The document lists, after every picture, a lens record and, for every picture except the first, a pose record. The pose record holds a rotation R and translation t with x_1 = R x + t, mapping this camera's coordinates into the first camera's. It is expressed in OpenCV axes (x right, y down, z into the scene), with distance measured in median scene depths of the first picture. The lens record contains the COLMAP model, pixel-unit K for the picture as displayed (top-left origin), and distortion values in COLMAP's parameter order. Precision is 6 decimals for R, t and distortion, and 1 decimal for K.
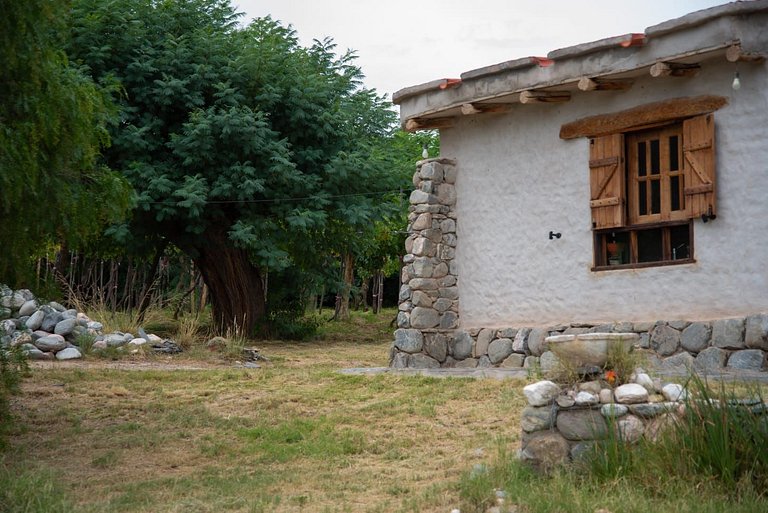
lens RADIAL K [[1983.2, 0, 351.7], [0, 1983.2, 262.8], [0, 0, 1]] dist [0.904343, 0.000000]
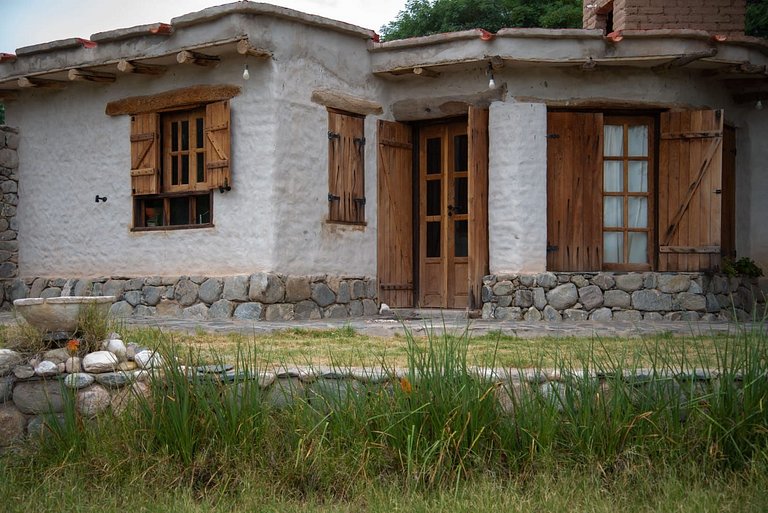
lens RADIAL K [[1197.0, 0, 382.1], [0, 1197.0, 256.9], [0, 0, 1]] dist [0.455078, 0.000000]
pose [[0.965950, 0.030152, 0.256964, 0.080359], [-0.036290, 0.999157, 0.019179, 0.000182], [-0.256169, -0.027852, 0.966231, 0.287917]]
